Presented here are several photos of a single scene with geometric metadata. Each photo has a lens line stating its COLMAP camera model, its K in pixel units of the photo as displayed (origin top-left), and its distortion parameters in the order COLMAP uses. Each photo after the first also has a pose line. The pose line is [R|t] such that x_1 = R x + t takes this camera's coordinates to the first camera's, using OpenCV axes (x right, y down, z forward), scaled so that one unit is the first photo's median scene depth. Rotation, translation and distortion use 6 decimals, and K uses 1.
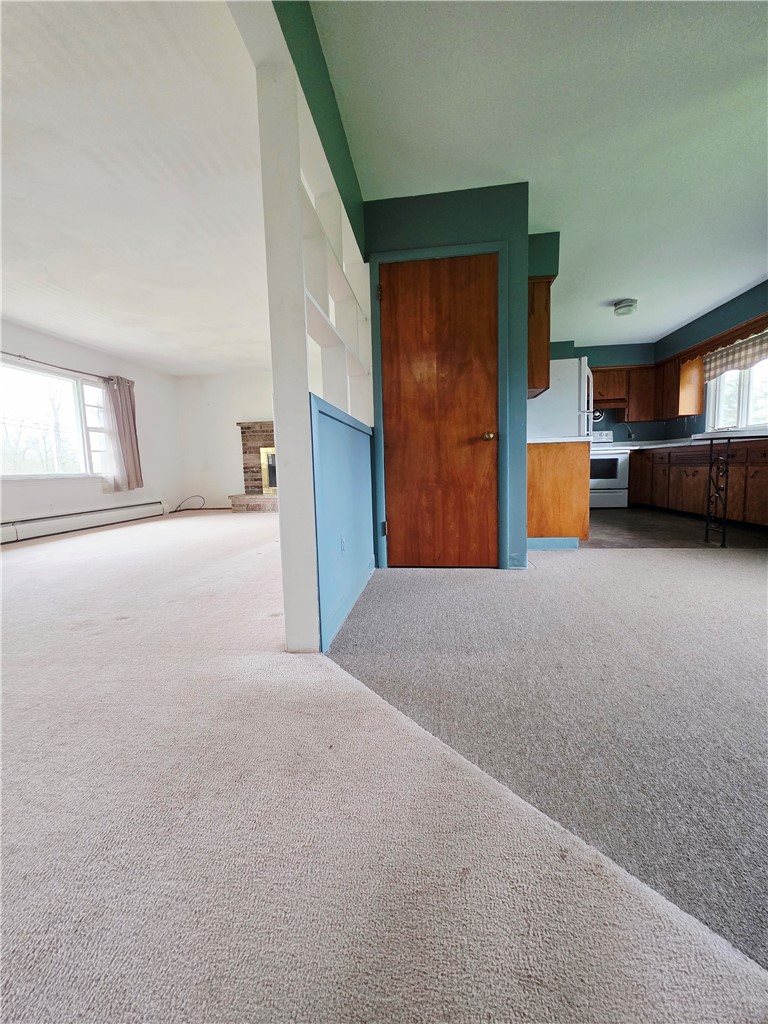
lens RADIAL K [[409.0, 0, 387.9], [0, 409.0, 509.3], [0, 0, 1]] dist [0.004092, -0.002542]
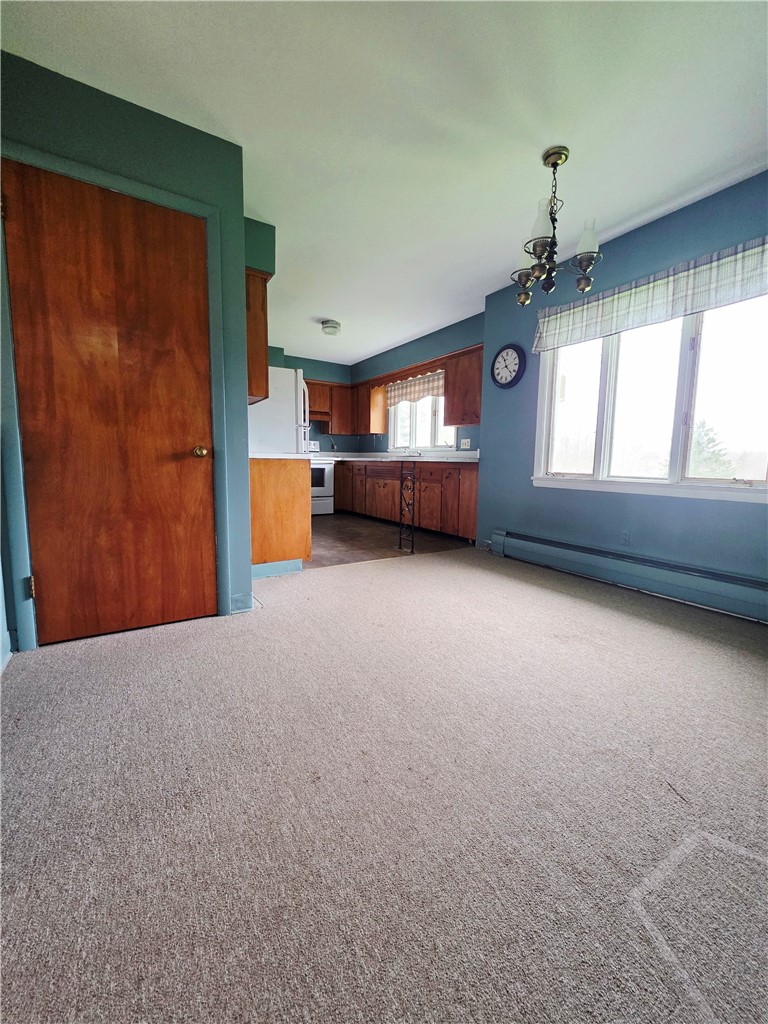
lens RADIAL K [[409.0, 0, 386.2], [0, 409.0, 508.9], [0, 0, 1]] dist [0.004092, -0.002542]
pose [[0.776234, -0.029025, 0.629776, 0.021411], [0.024648, 0.999573, 0.015688, -0.060258], [-0.629963, 0.003345, 0.776618, 0.139444]]
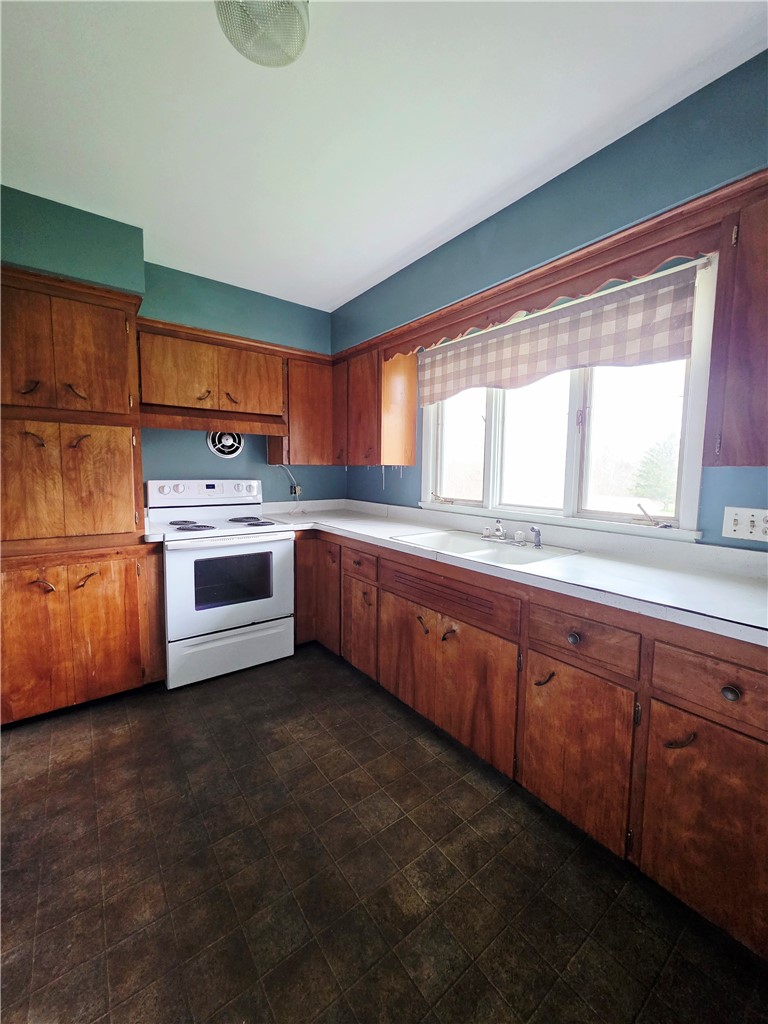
lens RADIAL K [[409.0, 0, 379.7], [0, 409.0, 507.9], [0, 0, 1]] dist [0.004092, -0.002542]
pose [[0.732896, -0.021673, 0.679995, 0.696014], [0.033171, 0.999442, -0.003898, -0.326468], [-0.679531, 0.025413, 0.733206, 1.191344]]
